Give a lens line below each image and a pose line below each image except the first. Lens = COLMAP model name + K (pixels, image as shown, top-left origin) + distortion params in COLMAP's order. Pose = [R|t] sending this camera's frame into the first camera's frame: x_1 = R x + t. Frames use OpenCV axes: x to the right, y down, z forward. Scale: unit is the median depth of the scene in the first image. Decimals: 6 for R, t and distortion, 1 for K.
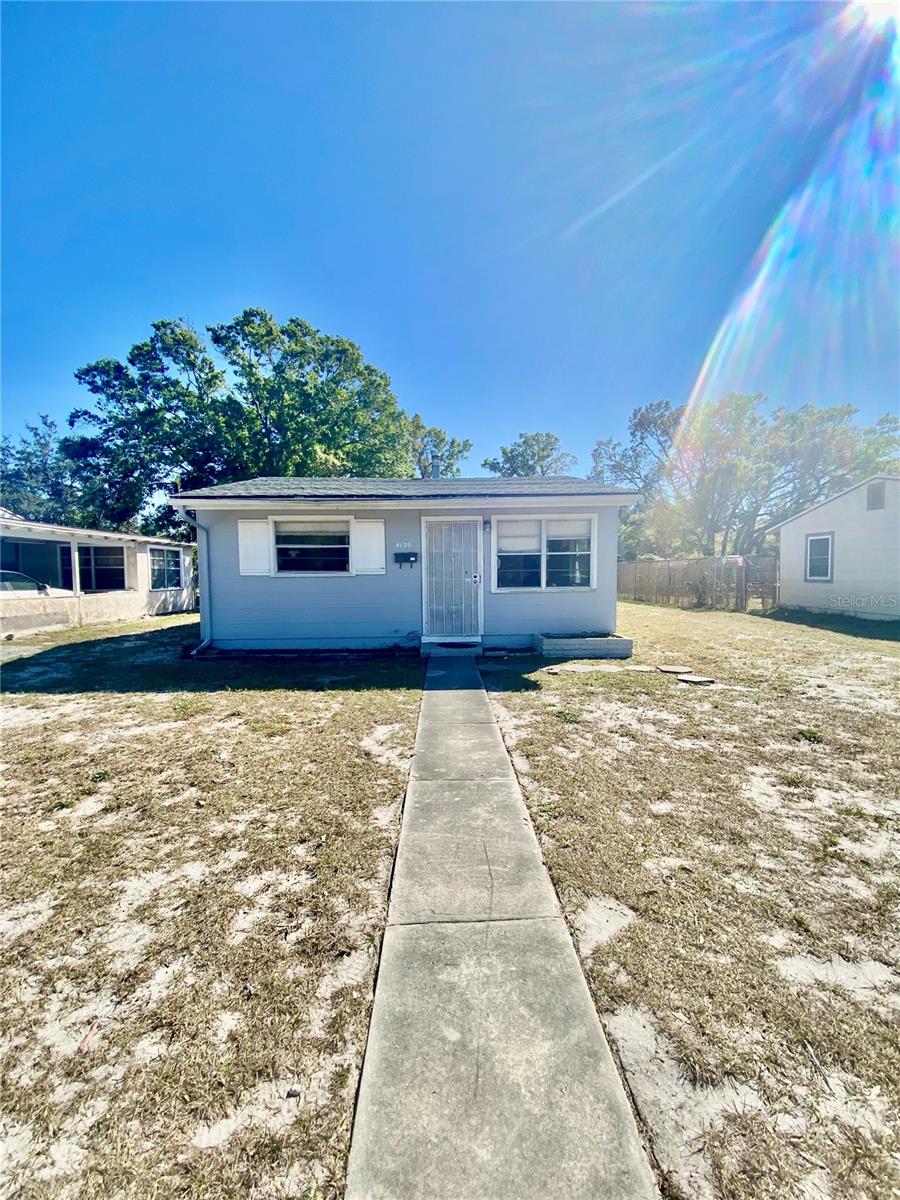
lens RADIAL K [[492.3, 0, 451.8], [0, 492.3, 587.0], [0, 0, 1]] dist [0.011576, 0.000017]
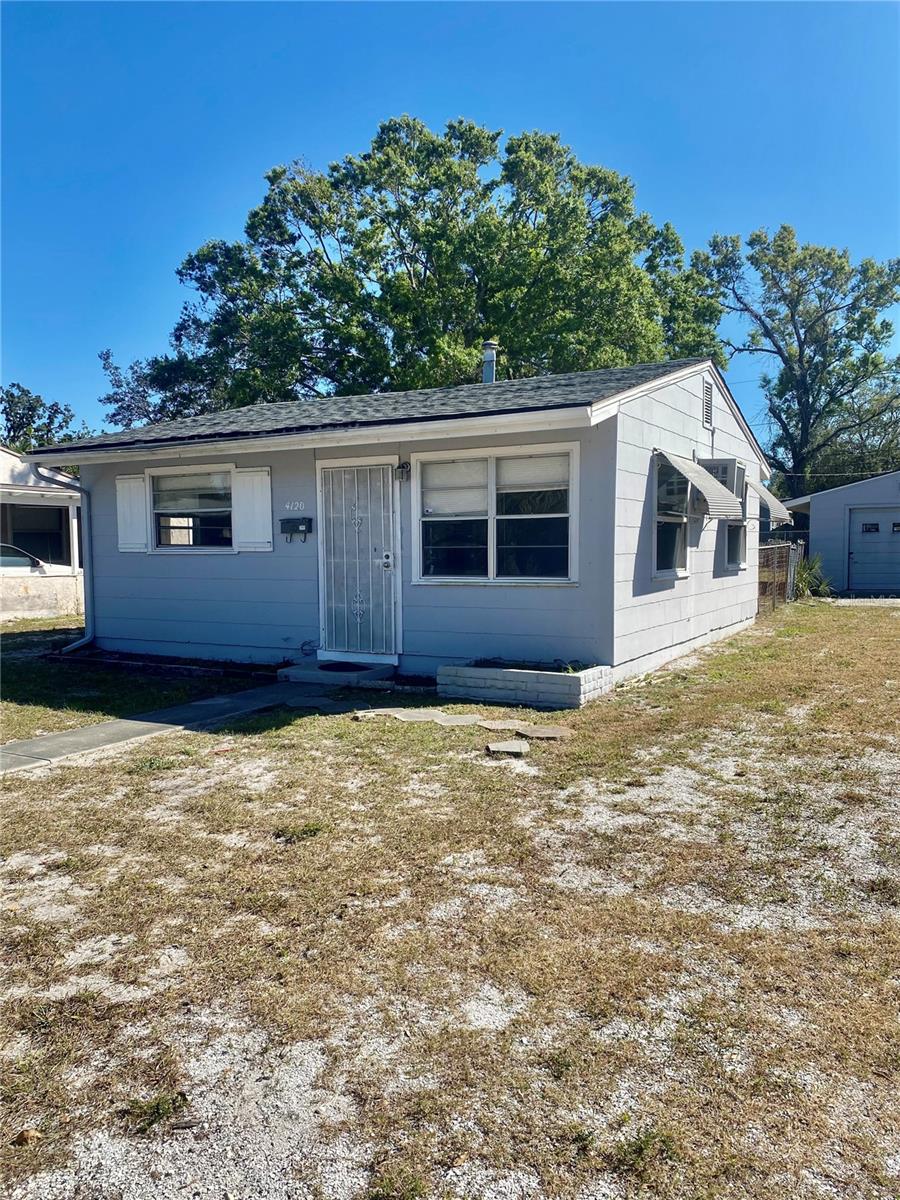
lens RADIAL K [[926.7, 0, 459.5], [0, 926.7, 590.8], [0, 0, 1]] dist [0.024839, -0.030922]
pose [[0.861030, 0.028992, -0.507728, 0.697894], [-0.015612, 0.999410, 0.030592, -0.015306], [0.508315, -0.018414, 0.860974, 0.062045]]
